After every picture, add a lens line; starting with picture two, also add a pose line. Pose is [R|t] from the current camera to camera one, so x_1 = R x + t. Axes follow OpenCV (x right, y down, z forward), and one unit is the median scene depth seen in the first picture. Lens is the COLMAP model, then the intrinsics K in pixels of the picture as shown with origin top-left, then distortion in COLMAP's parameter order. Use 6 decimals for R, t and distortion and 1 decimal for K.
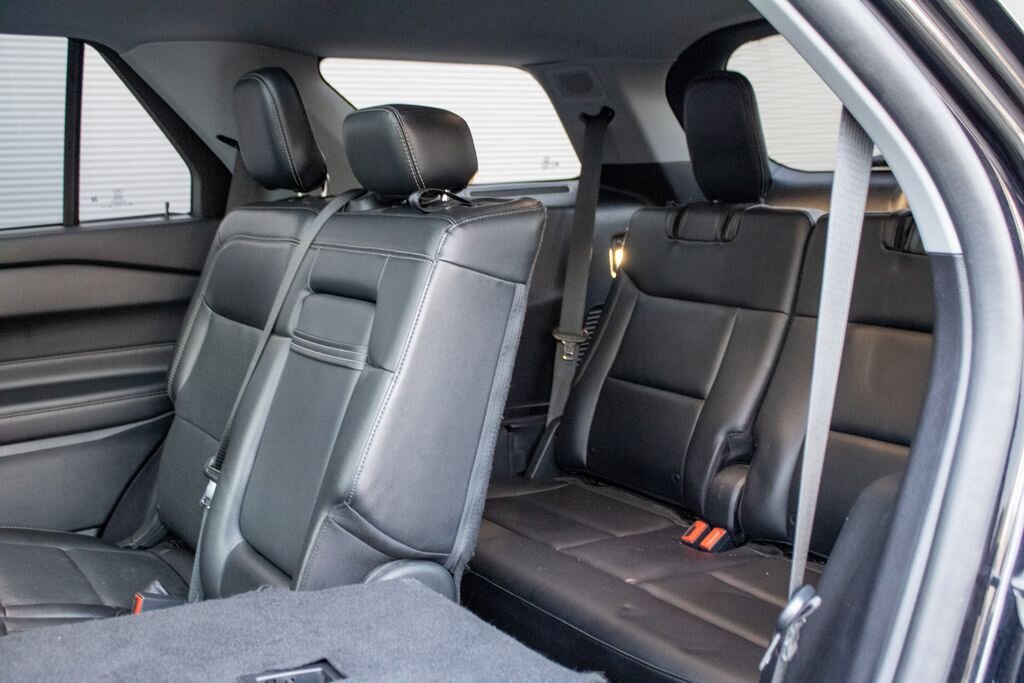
lens RADIAL K [[1088.2, 0, 515.9], [0, 1088.2, 336.5], [0, 0, 1]] dist [-0.084098, -0.000663]
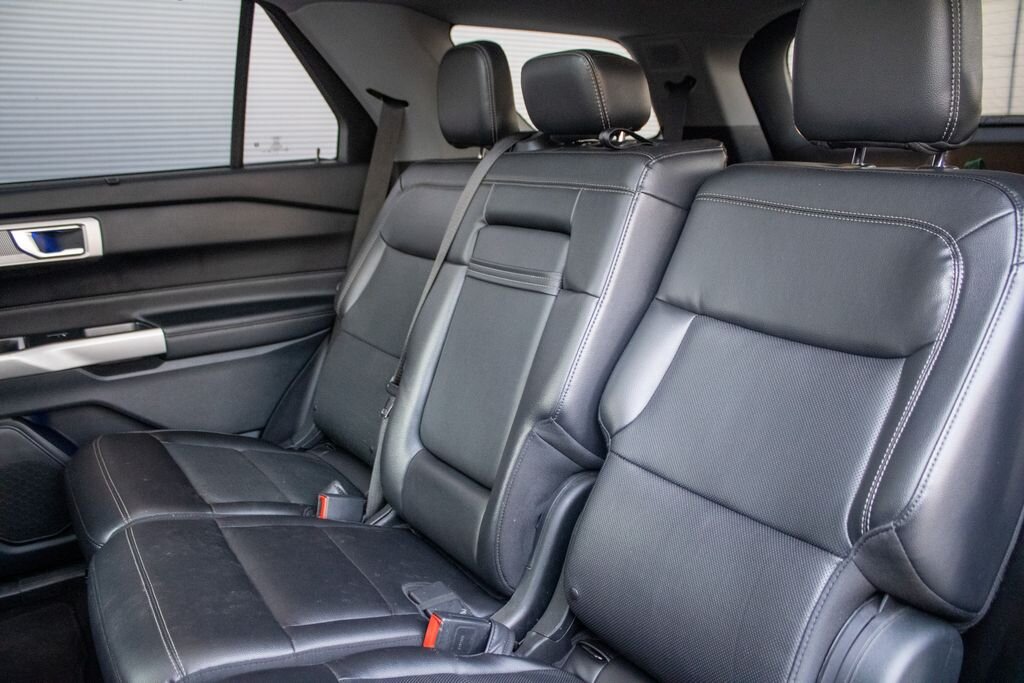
lens RADIAL K [[856.2, 0, 512.0], [0, 856.2, 341.5], [0, 0, 1]] dist [-0.179201, 0.186675]
pose [[0.999834, 0.018126, -0.001628, -0.137900], [-0.017953, 0.997026, 0.074940, 0.010642], [0.002981, -0.074899, 0.997187, 0.116005]]
